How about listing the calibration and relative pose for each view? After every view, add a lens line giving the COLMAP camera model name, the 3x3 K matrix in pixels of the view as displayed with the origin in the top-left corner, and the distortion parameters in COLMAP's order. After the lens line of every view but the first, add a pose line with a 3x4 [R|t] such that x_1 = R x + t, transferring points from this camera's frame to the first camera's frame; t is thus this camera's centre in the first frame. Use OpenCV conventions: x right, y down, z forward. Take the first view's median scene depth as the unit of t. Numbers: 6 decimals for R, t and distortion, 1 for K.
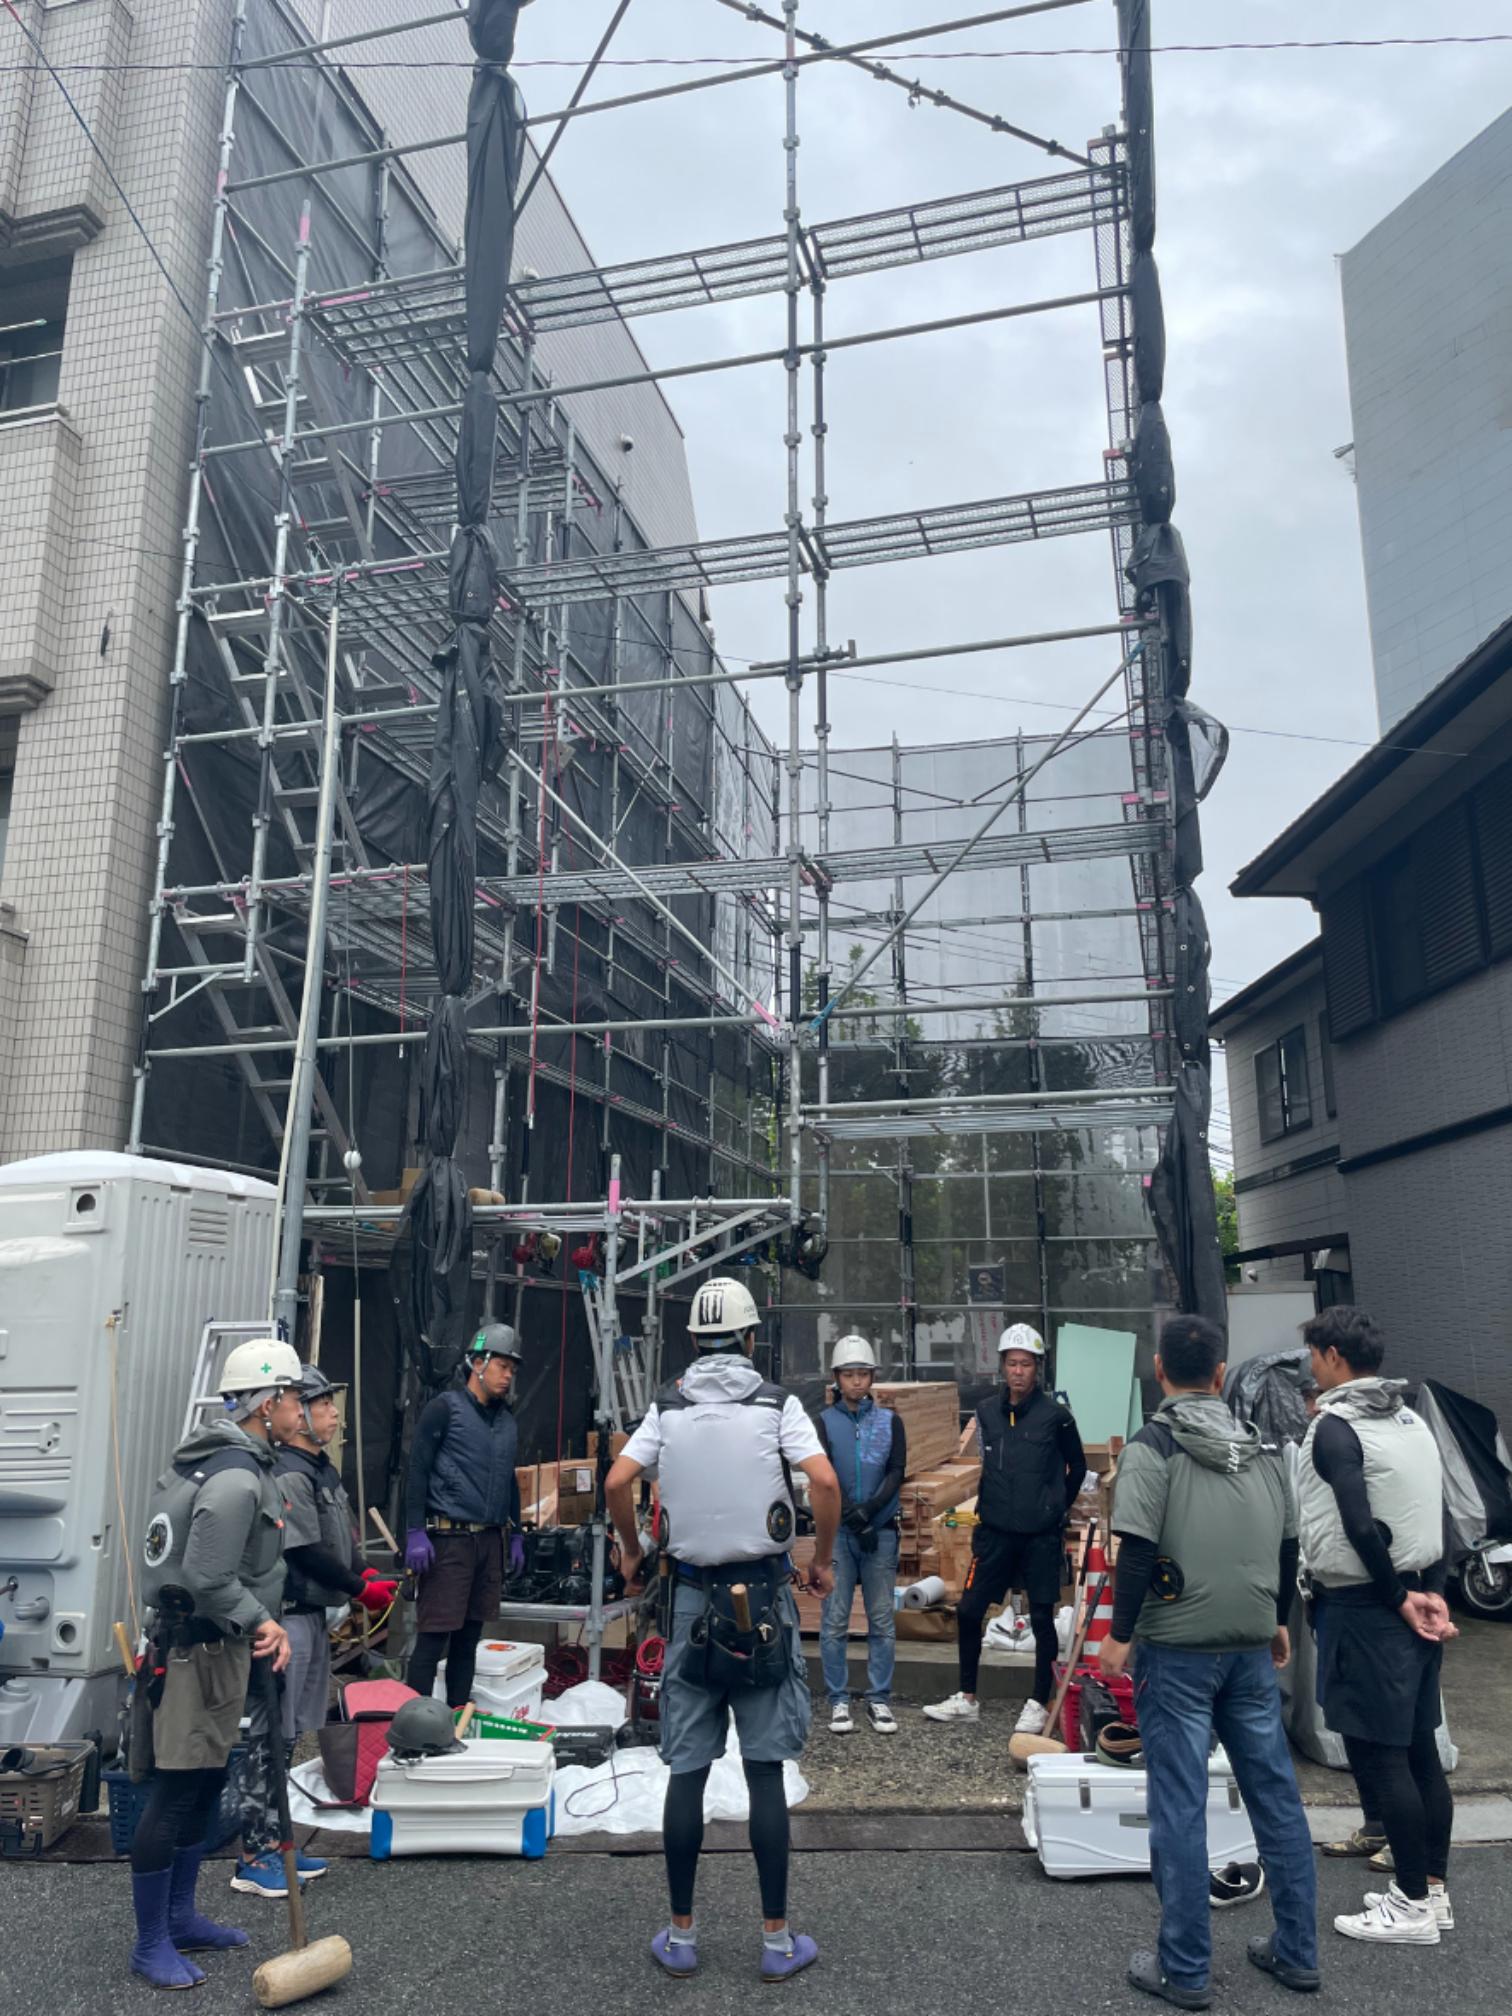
lens RADIAL K [[1547.0, 0, 759.1], [0, 1547.0, 1018.6], [0, 0, 1]] dist [0.085708, -0.128195]
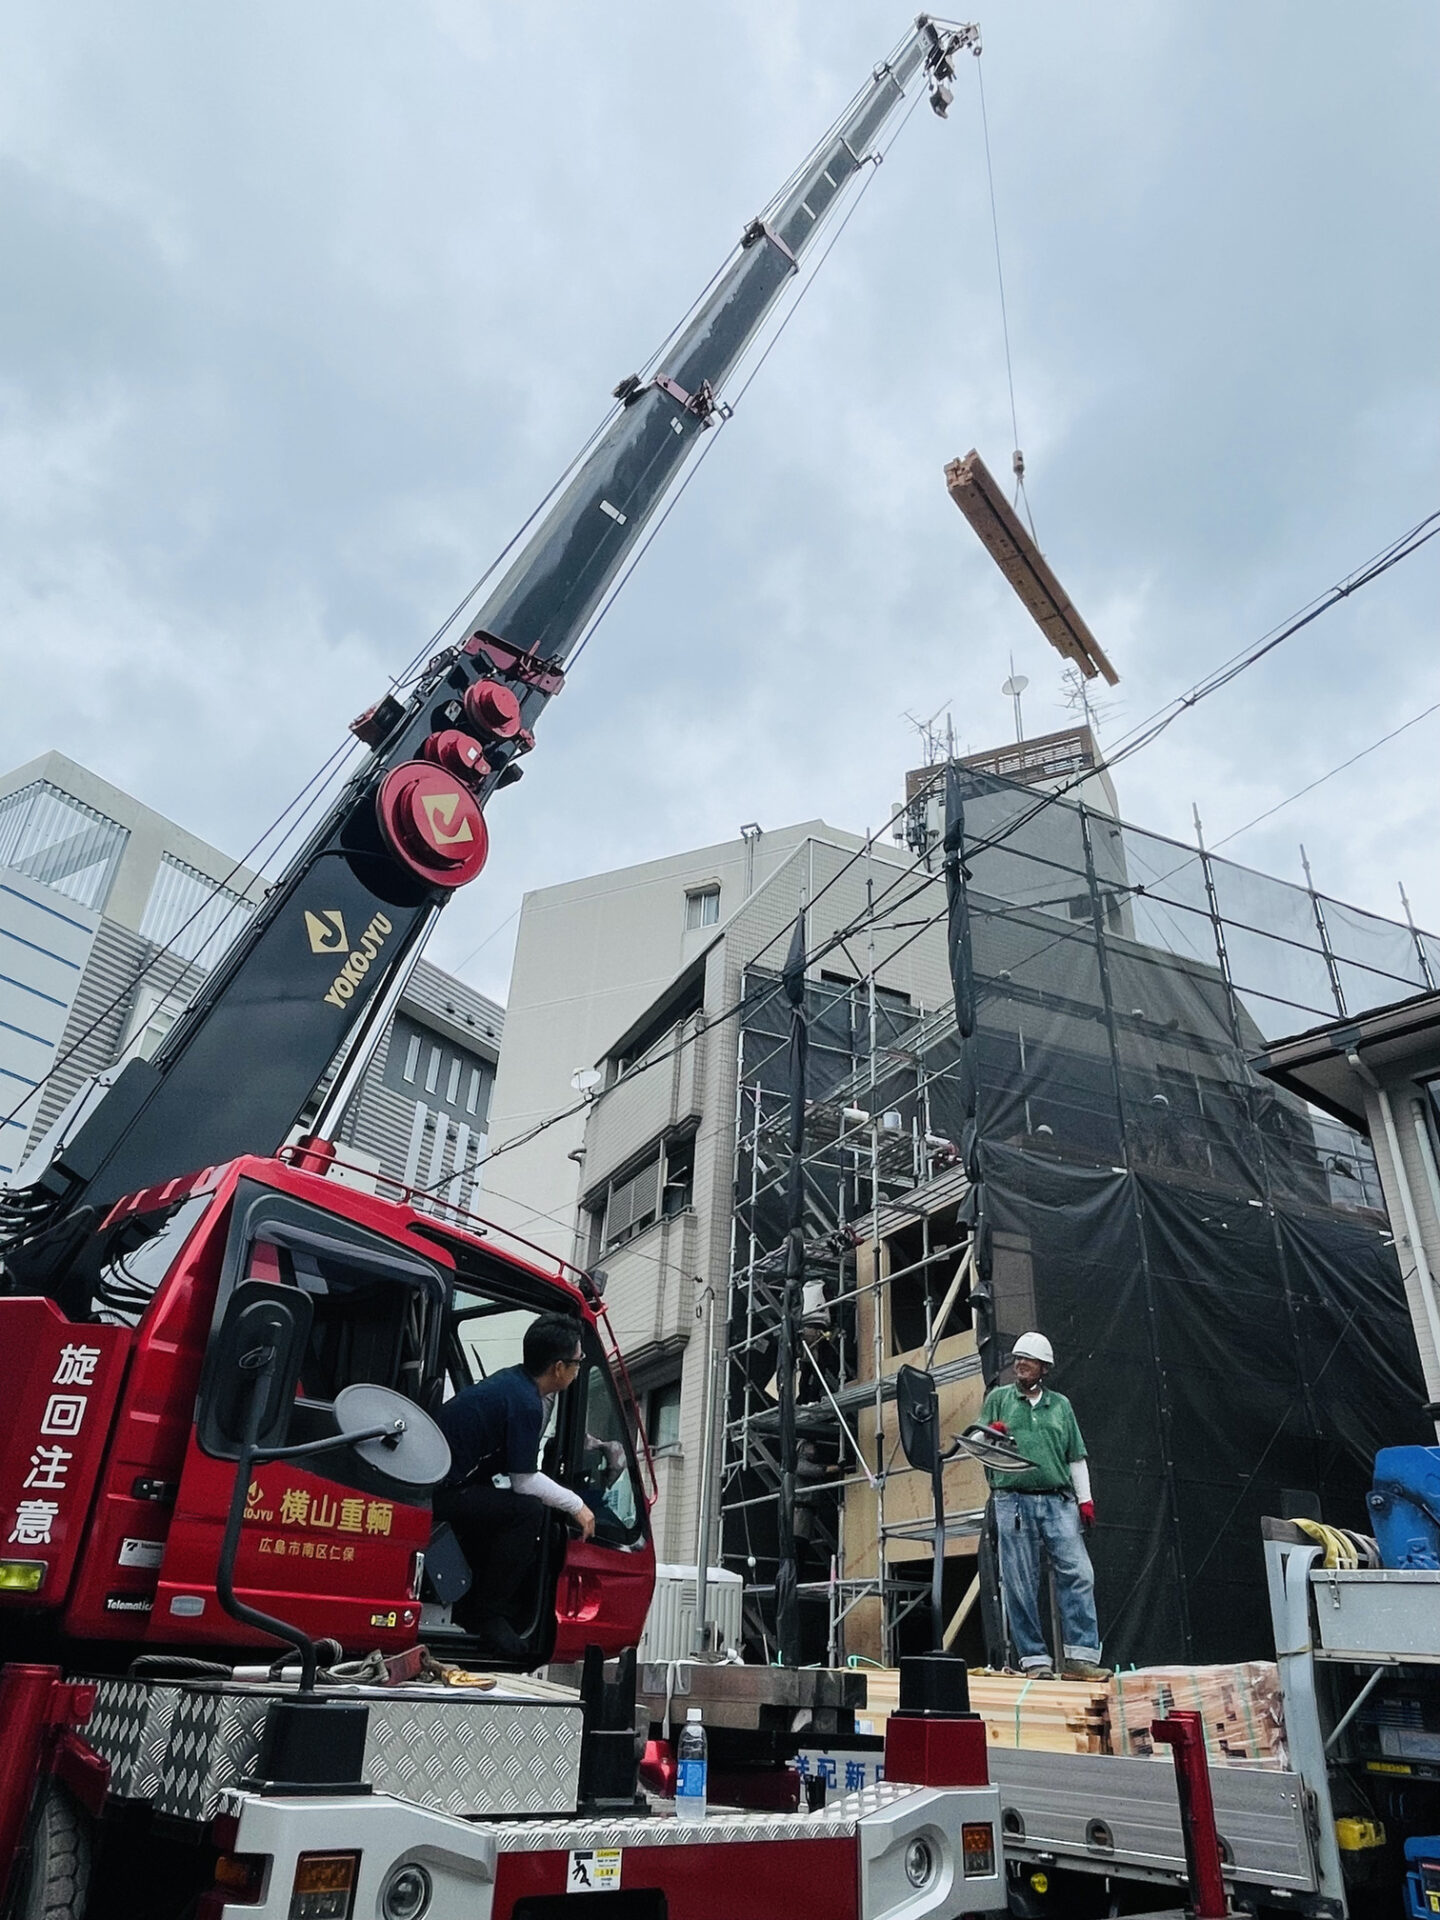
lens RADIAL K [[1274.0, 0, 720.0], [0, 1274.0, 960.0], [0, 0, 1]] dist [0.003633, 0.000774]
pose [[0.649743, -0.354190, -0.672594, 1.027146], [0.129359, 0.923427, -0.361316, -0.039198], [0.749066, 0.147757, 0.645808, -0.250371]]
